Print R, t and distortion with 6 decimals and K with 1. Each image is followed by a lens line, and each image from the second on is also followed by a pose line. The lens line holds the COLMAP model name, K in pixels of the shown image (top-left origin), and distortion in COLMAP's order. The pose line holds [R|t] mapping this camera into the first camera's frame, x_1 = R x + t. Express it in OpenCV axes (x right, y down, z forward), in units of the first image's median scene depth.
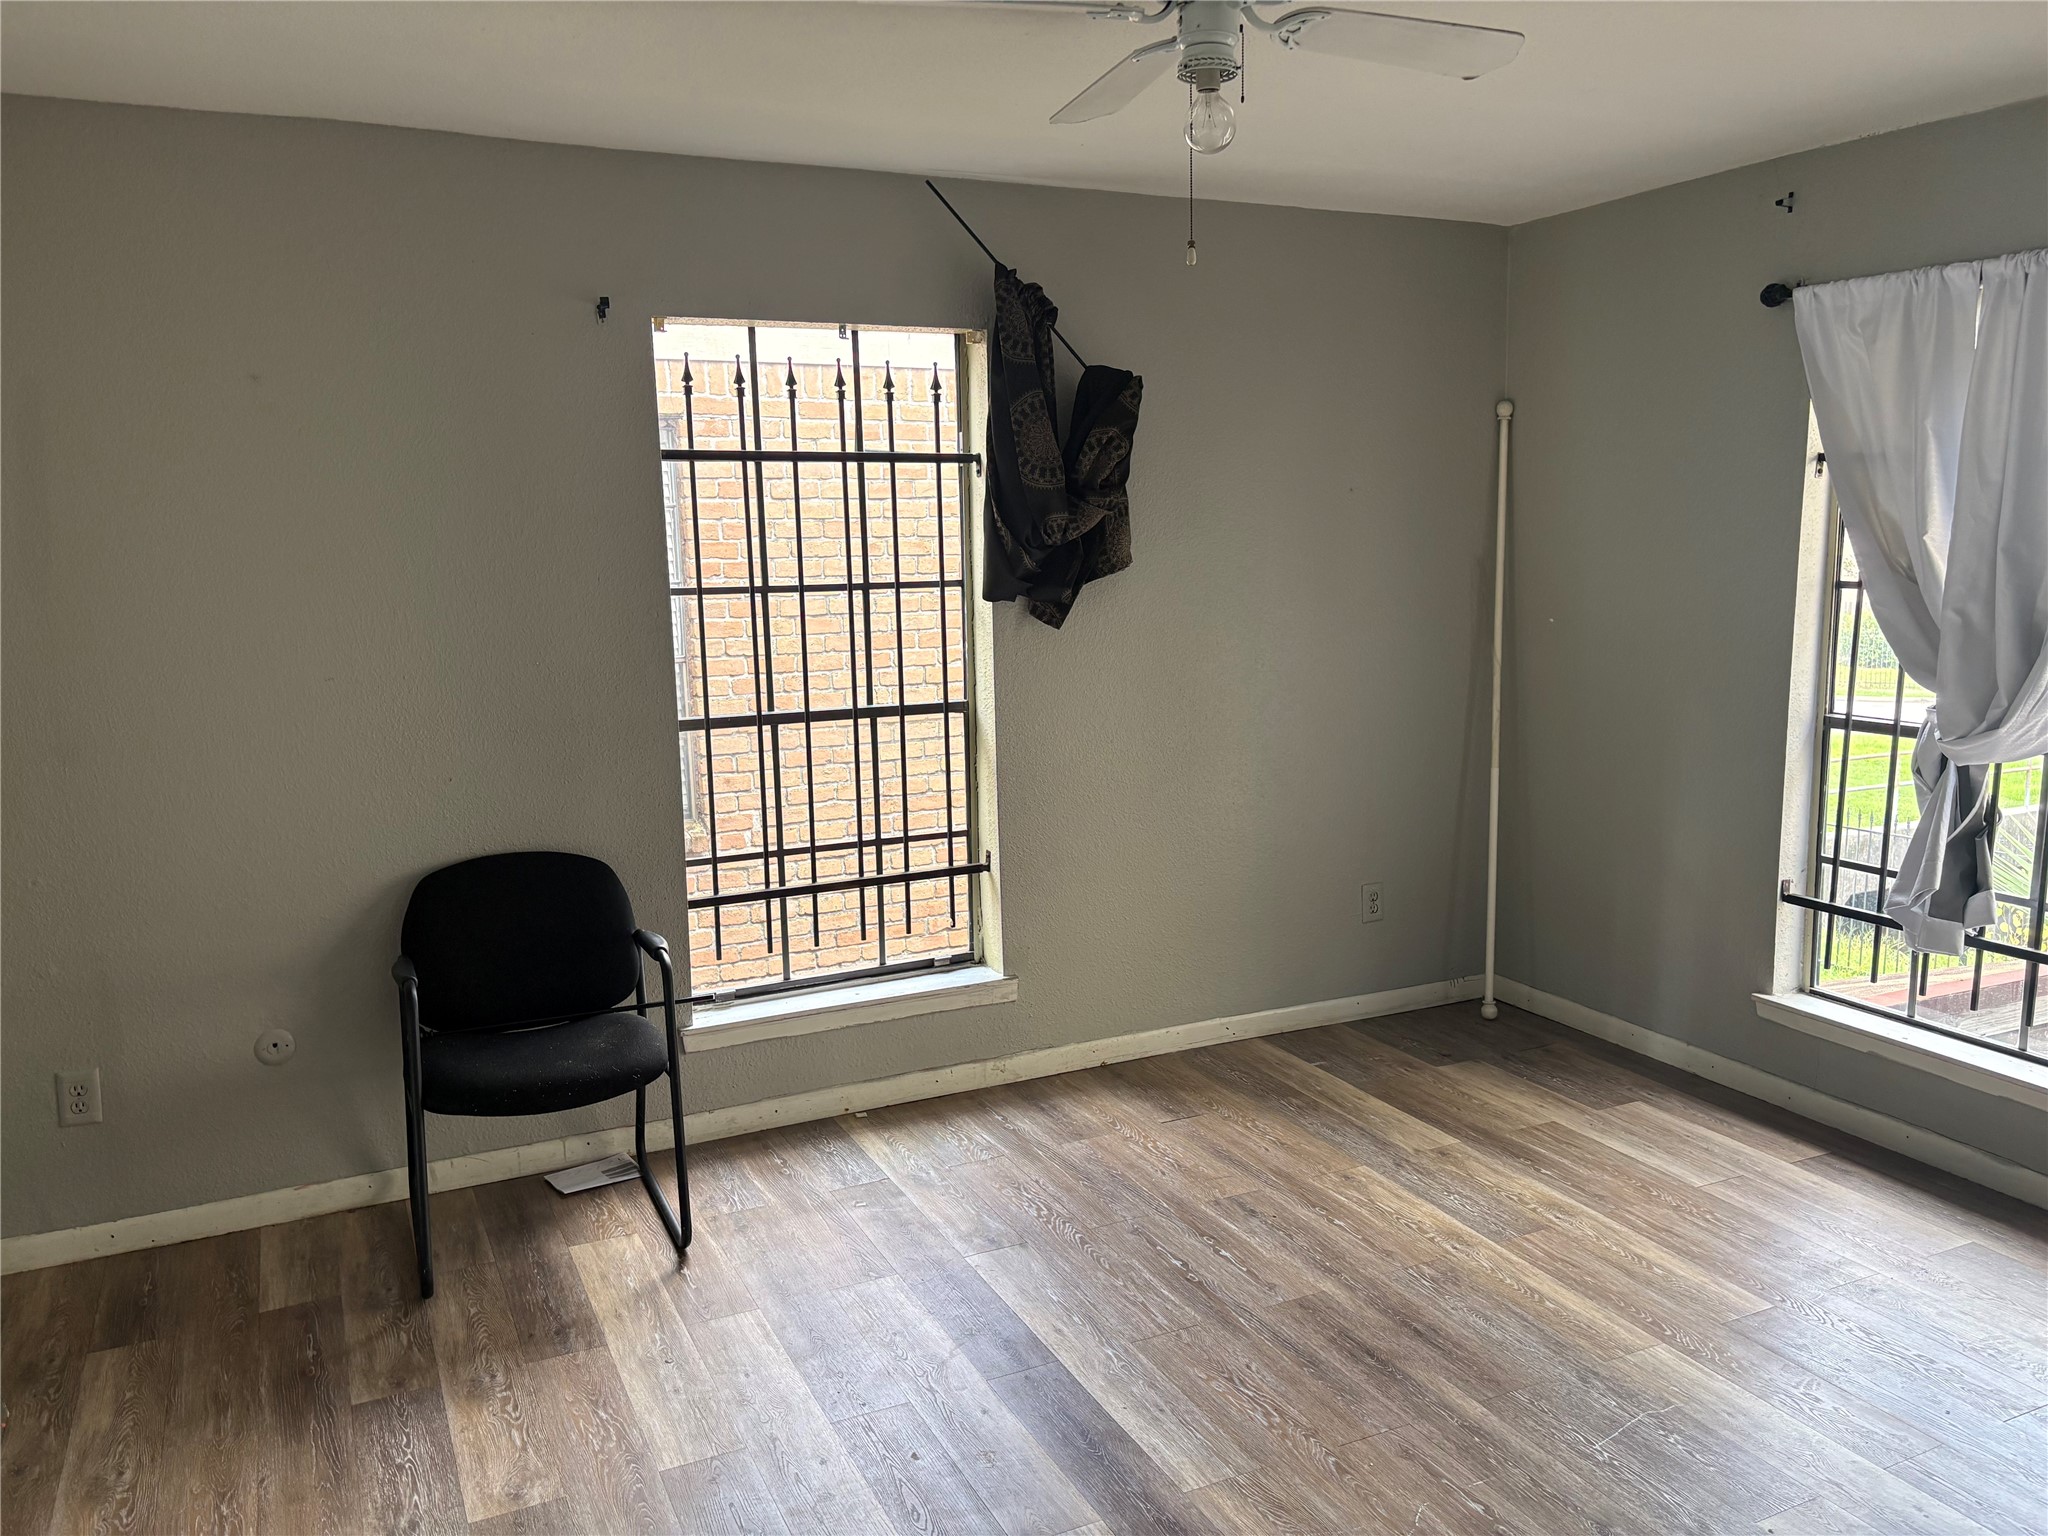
lens RADIAL K [[1559.0, 0, 1024.0], [0, 1559.0, 768.0], [0, 0, 1]] dist [0.000564, -0.115855]
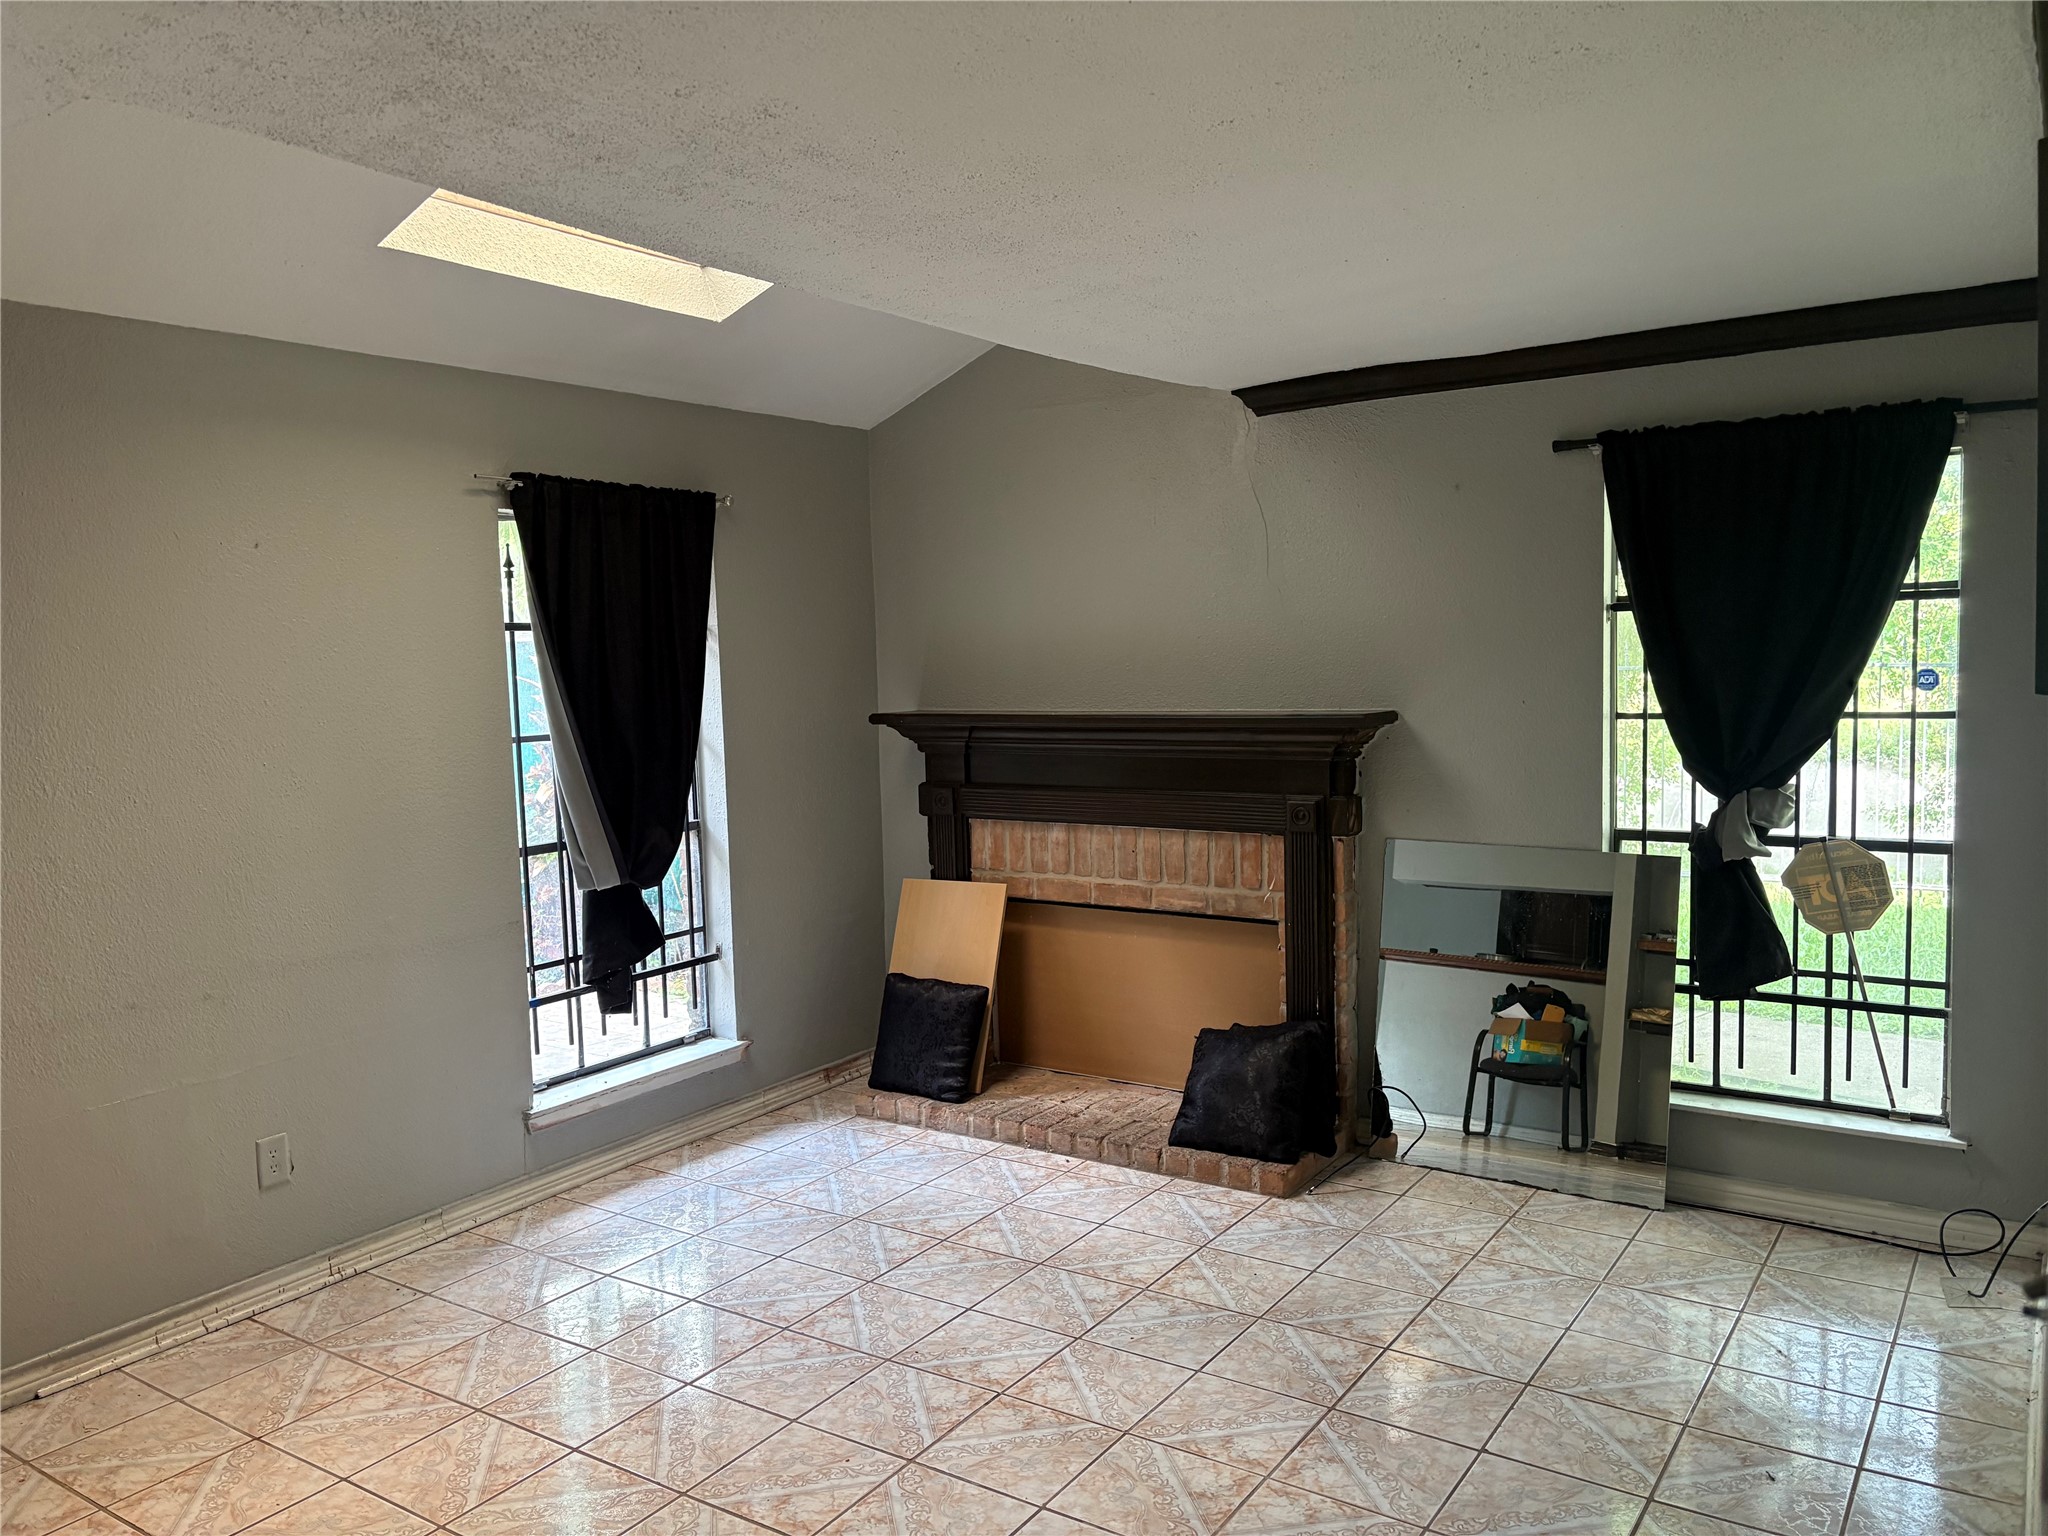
lens RADIAL K [[1559.0, 0, 1024.0], [0, 1559.0, 768.0], [0, 0, 1]] dist [0.000564, -0.115855]
pose [[0.874376, -0.057733, 0.481803, -0.395708], [0.107509, 0.991270, -0.076325, 0.036970], [-0.473190, 0.118535, 0.872949, -0.194937]]
